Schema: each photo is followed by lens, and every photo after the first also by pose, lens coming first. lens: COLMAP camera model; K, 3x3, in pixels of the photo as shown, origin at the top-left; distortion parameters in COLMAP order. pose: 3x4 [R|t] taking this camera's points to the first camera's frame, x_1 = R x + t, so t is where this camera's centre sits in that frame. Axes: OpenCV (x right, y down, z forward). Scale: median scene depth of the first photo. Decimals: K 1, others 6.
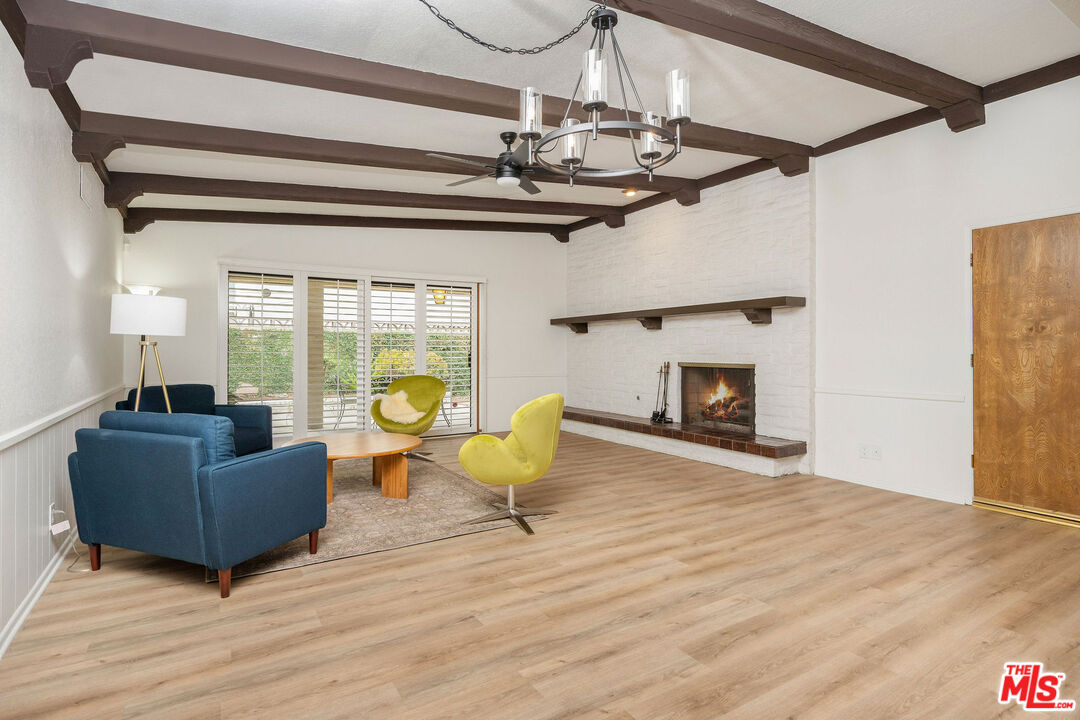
lens RADIAL K [[548.3, 0, 539.9], [0, 548.3, 351.3], [0, 0, 1]] dist [-0.002625, 0.000109]
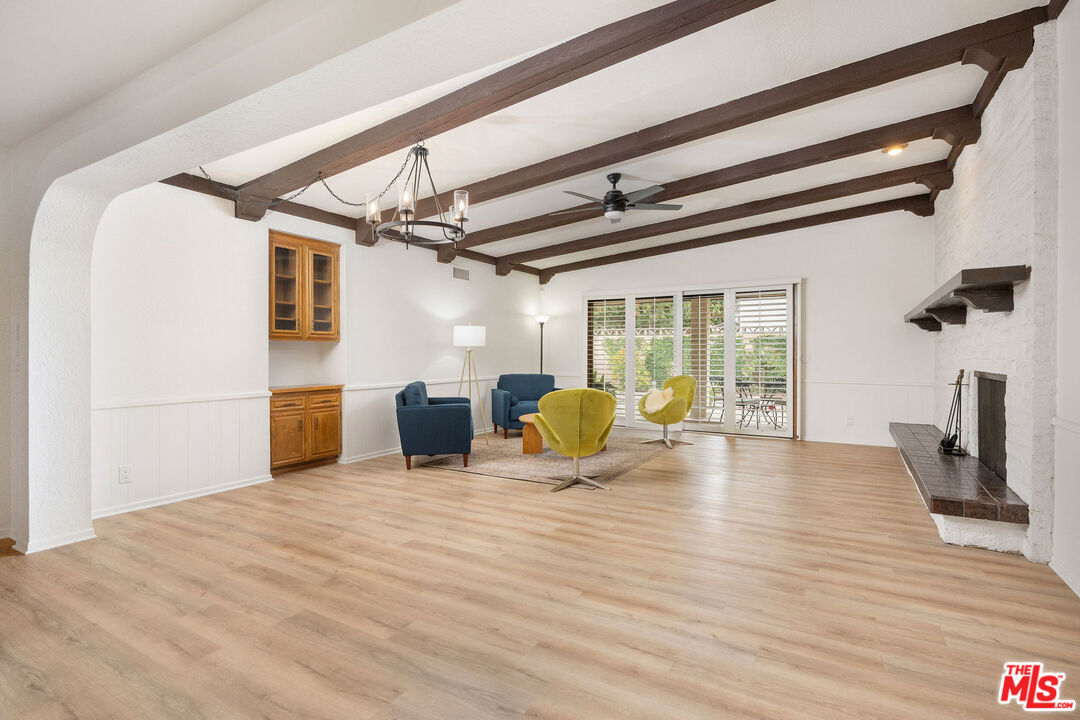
lens RADIAL K [[527.4, 0, 540.0], [0, 527.4, 360.0], [0, 0, 1]] dist [-0.001999, 0.000141]
pose [[0.459412, 0.008987, -0.888178, 1.270782], [-0.000195, 0.999950, 0.010017, 0.001816], [0.888223, -0.004428, 0.459391, 0.442853]]
